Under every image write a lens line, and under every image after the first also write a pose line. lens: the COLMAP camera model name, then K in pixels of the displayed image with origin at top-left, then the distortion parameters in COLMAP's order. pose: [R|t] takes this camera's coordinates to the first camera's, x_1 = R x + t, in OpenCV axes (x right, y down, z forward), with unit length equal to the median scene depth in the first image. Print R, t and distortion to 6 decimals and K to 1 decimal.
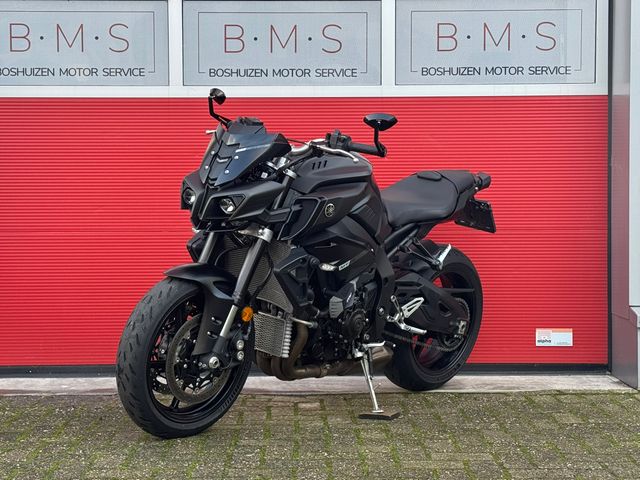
lens RADIAL K [[1284.0, 0, 307.1], [0, 1284.0, 228.5], [0, 0, 1]] dist [0.159448, 0.000000]
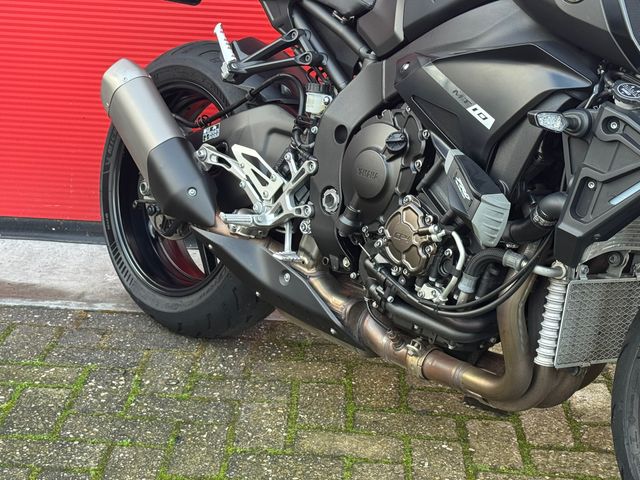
lens RADIAL K [[1284.0, 0, 306.1], [0, 1284.0, 223.5], [0, 0, 1]] dist [0.159448, 0.000000]
pose [[0.997382, 0.058366, -0.042695, -0.096121], [-0.044562, 0.961038, 0.272800, -0.063208], [0.056954, -0.270183, 0.961123, 0.563363]]
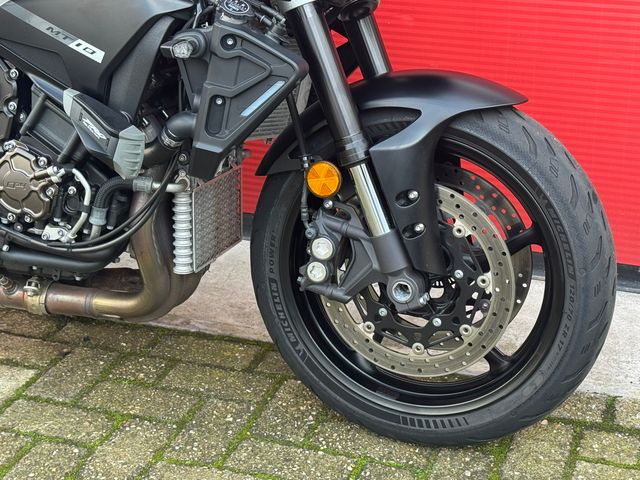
lens RADIAL K [[1284.0, 0, 315.3], [0, 1284.0, 228.3], [0, 0, 1]] dist [0.159448, 0.000000]
pose [[0.878944, -0.197353, 0.434177, -0.179452], [0.013168, 0.920061, 0.391553, -0.091269], [-0.476744, -0.338436, 0.811281, 0.588874]]
